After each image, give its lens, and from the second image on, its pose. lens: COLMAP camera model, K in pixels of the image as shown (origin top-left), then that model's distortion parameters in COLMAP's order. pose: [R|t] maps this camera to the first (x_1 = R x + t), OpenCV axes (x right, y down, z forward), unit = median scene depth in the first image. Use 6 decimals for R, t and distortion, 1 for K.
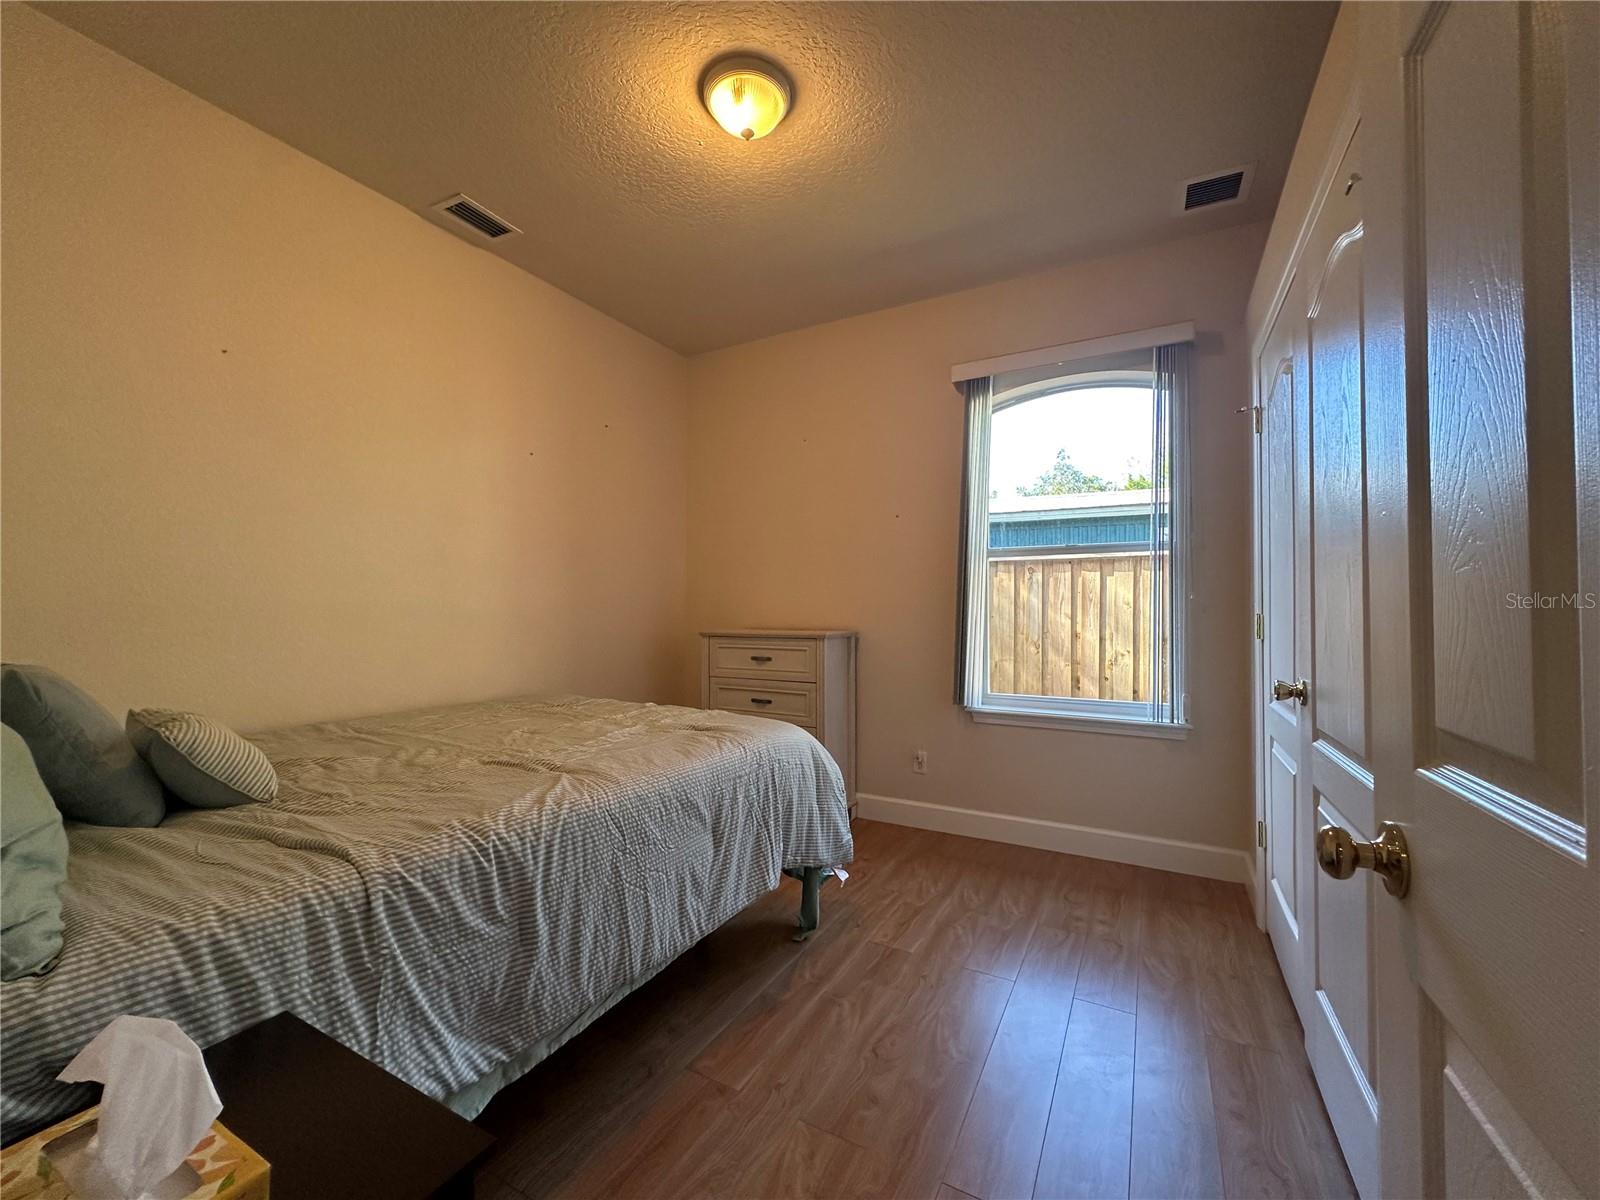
lens RADIAL K [[635.2, 0, 801.5], [0, 635.2, 600.6], [0, 0, 1]] dist [-0.000765, 0.000169]
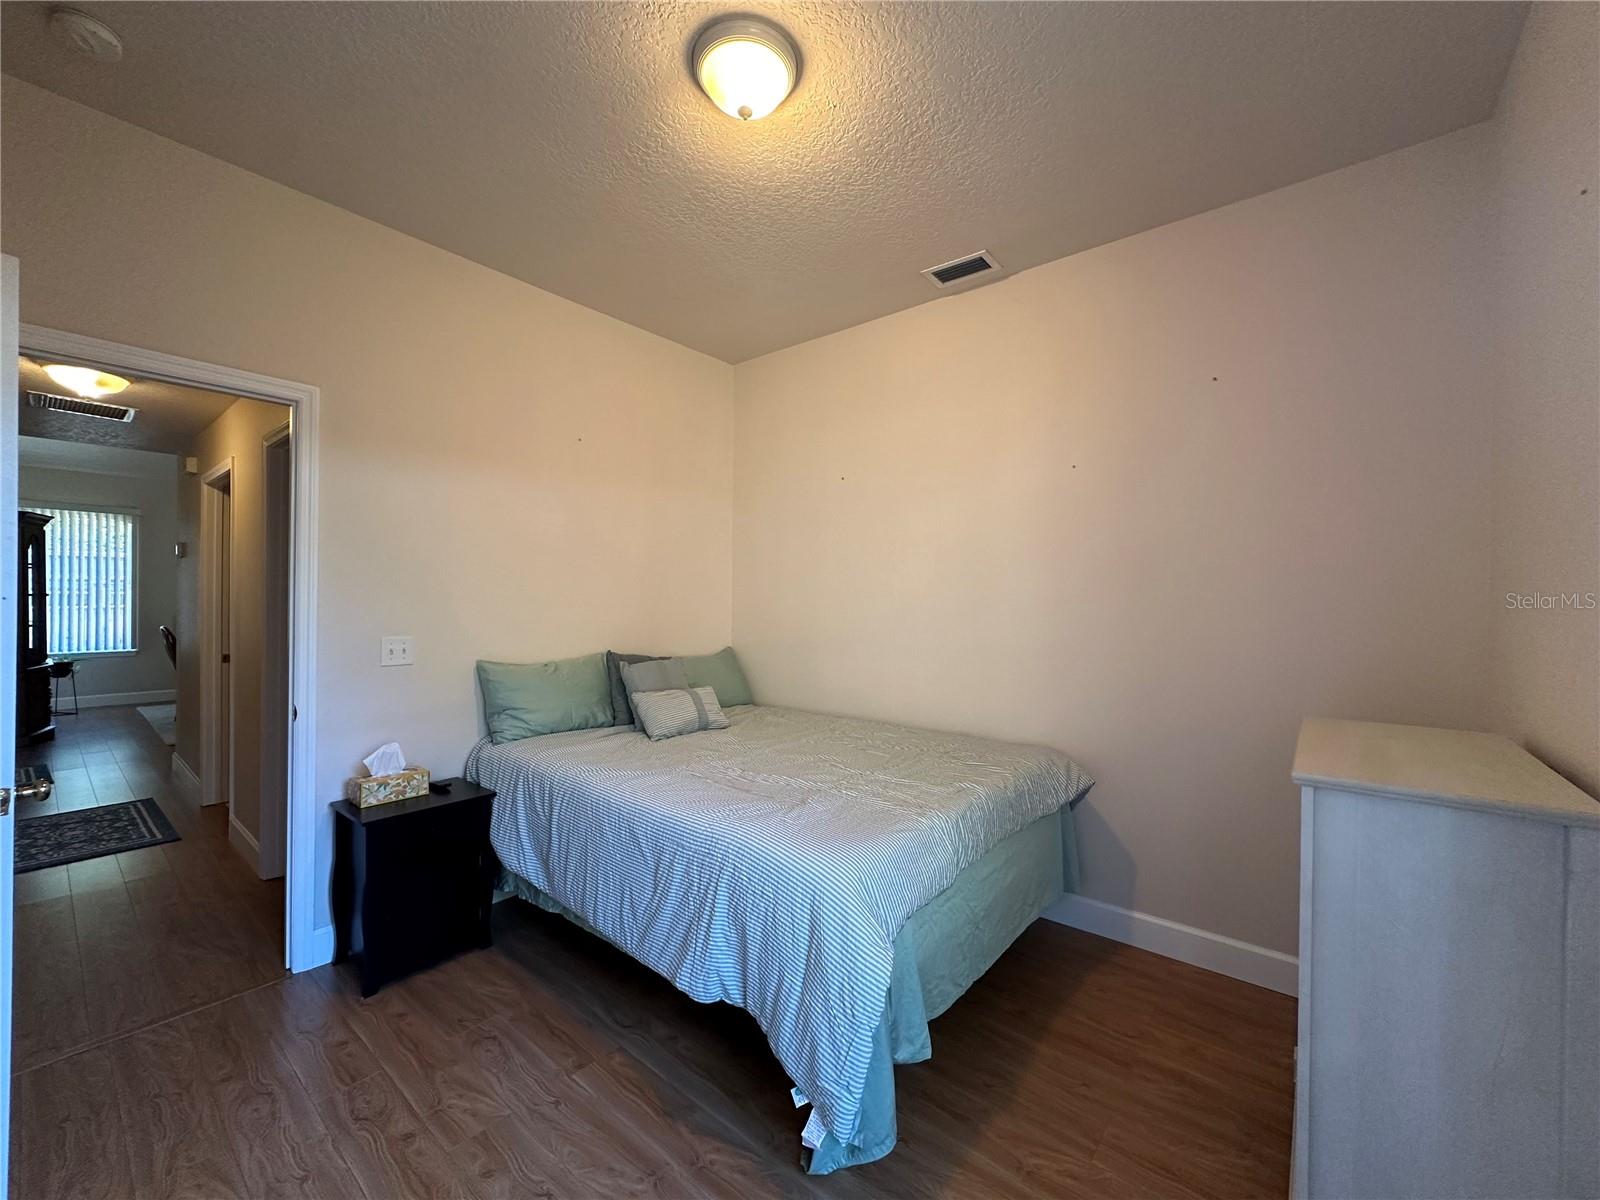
lens RADIAL K [[635.2, 0, 801.5], [0, 635.2, 600.6], [0, 0, 1]] dist [-0.000765, 0.000169]
pose [[-0.181000, 0.003563, -0.983477, 0.882131], [0.003337, 0.999990, 0.003009, -0.104691], [0.983477, -0.002737, -0.181010, 1.469616]]
